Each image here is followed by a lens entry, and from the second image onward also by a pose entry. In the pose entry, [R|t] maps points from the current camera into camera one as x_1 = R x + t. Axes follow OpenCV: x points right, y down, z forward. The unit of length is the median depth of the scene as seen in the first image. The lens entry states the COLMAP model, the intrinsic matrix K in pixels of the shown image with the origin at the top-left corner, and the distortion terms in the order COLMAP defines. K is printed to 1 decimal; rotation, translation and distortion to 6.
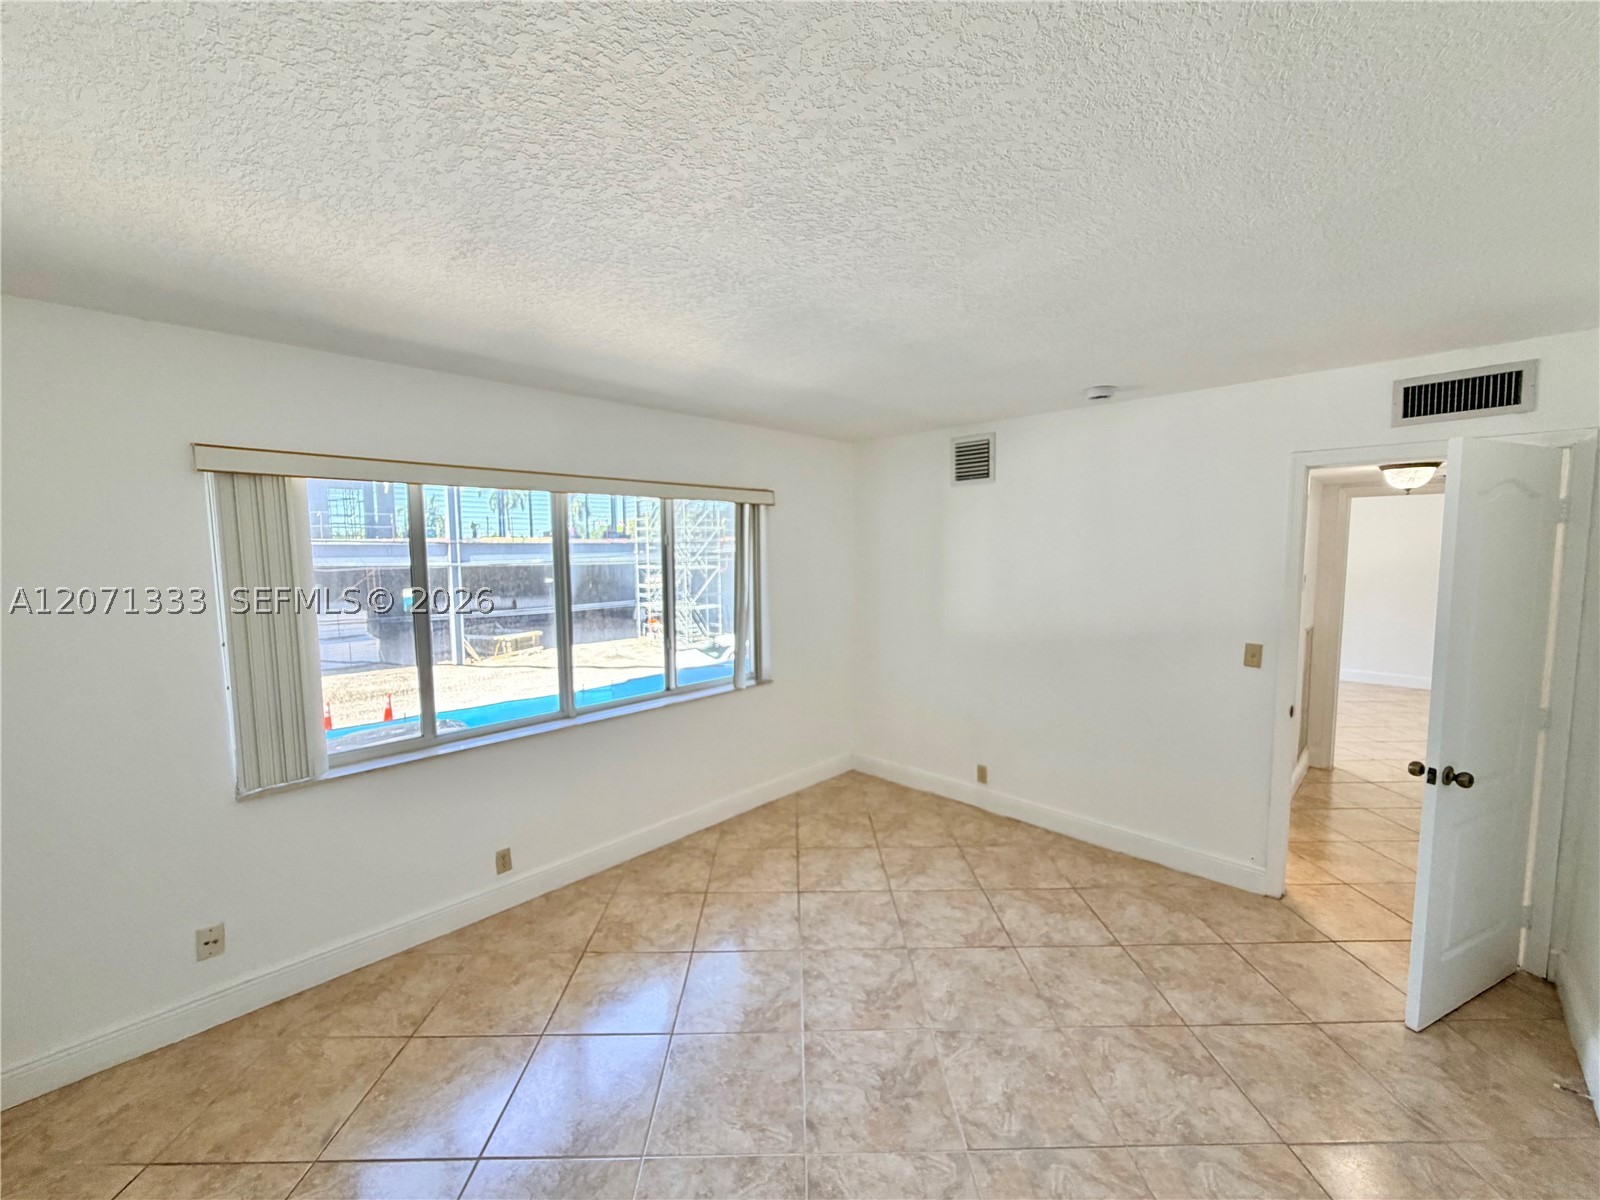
lens RADIAL K [[640.3, 0, 800.0], [0, 640.3, 600.0], [0, 0, 1]] dist [-0.000264, 0.000467]
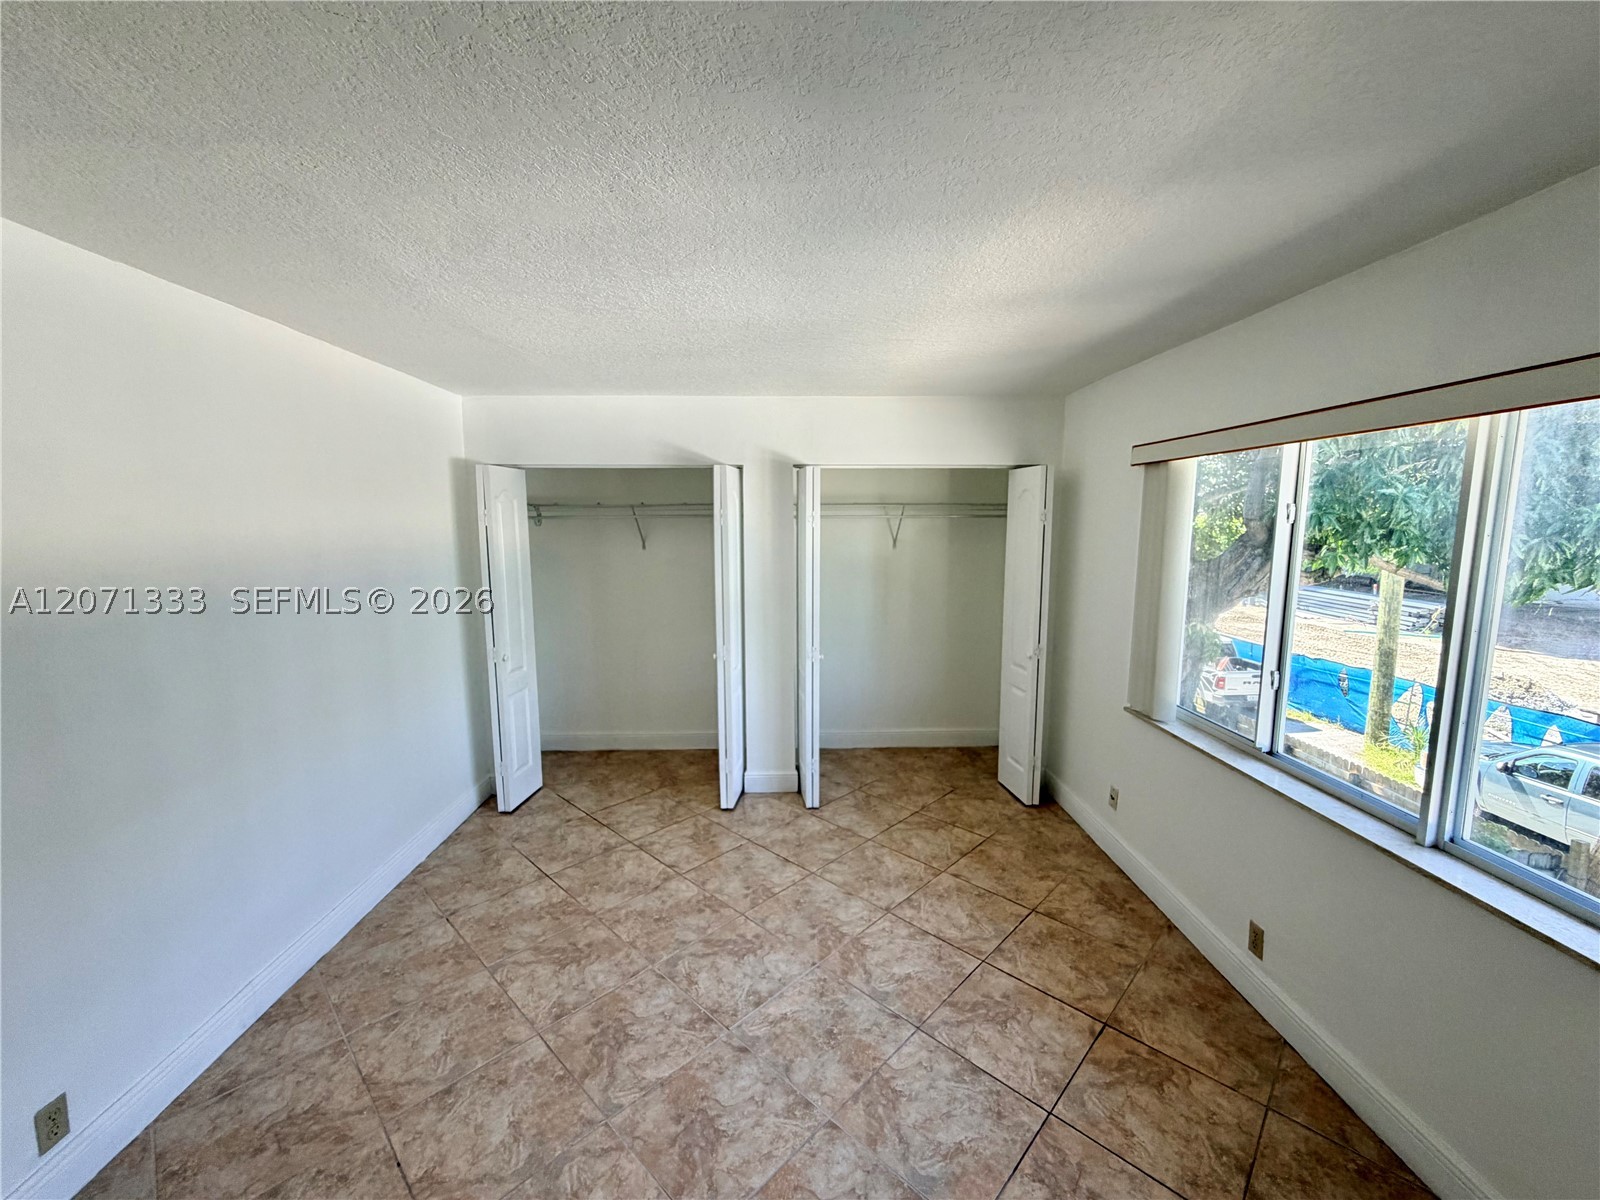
lens RADIAL K [[639.8, 0, 796.8], [0, 639.8, 601.3], [0, 0, 1]] dist [-0.000439, 0.000150]
pose [[-0.707508, 0.095007, -0.700290, 0.535207], [-0.054865, 0.980547, 0.188459, -0.125718], [0.704572, 0.171758, -0.688533, 1.391121]]
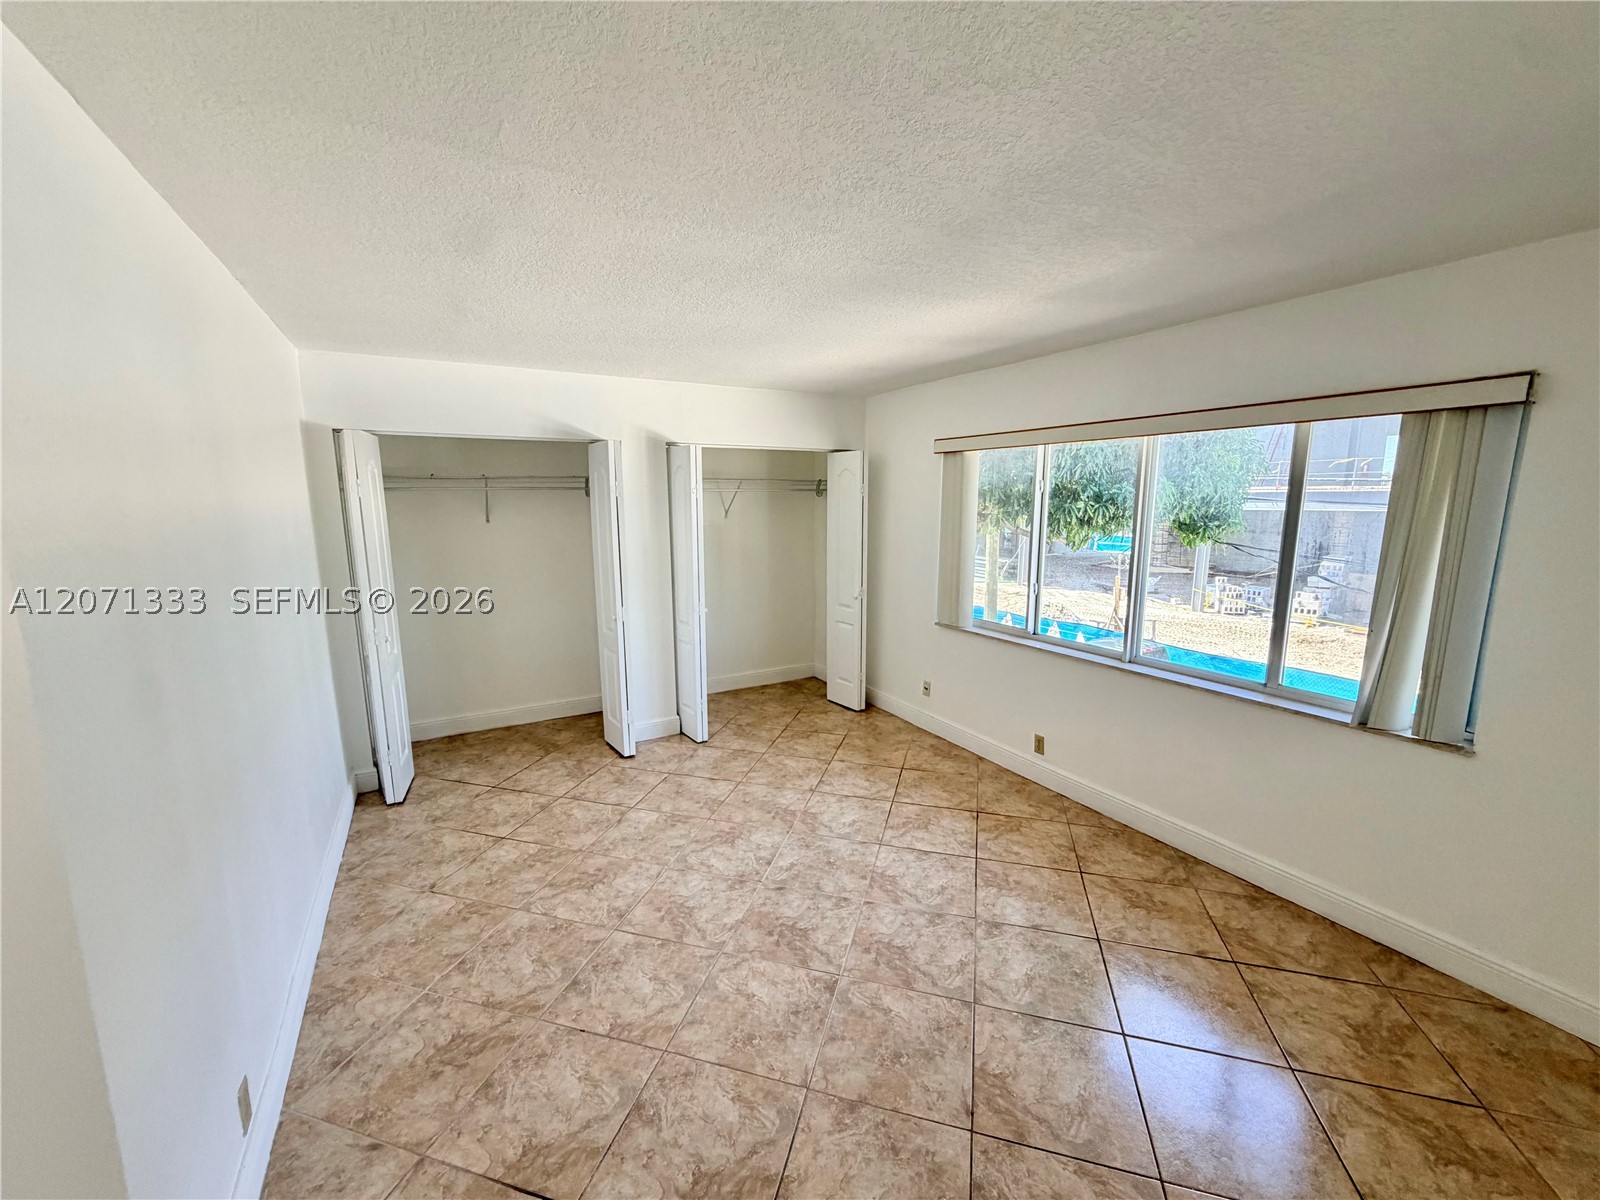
lens RADIAL K [[639.8, 0, 796.8], [0, 639.8, 601.3], [0, 0, 1]] dist [-0.000439, 0.000150]
pose [[-0.292973, 0.159174, -0.942778, 1.058771], [-0.076237, 0.979017, 0.188983, -0.088469], [0.953076, 0.127241, -0.274691, 1.113742]]
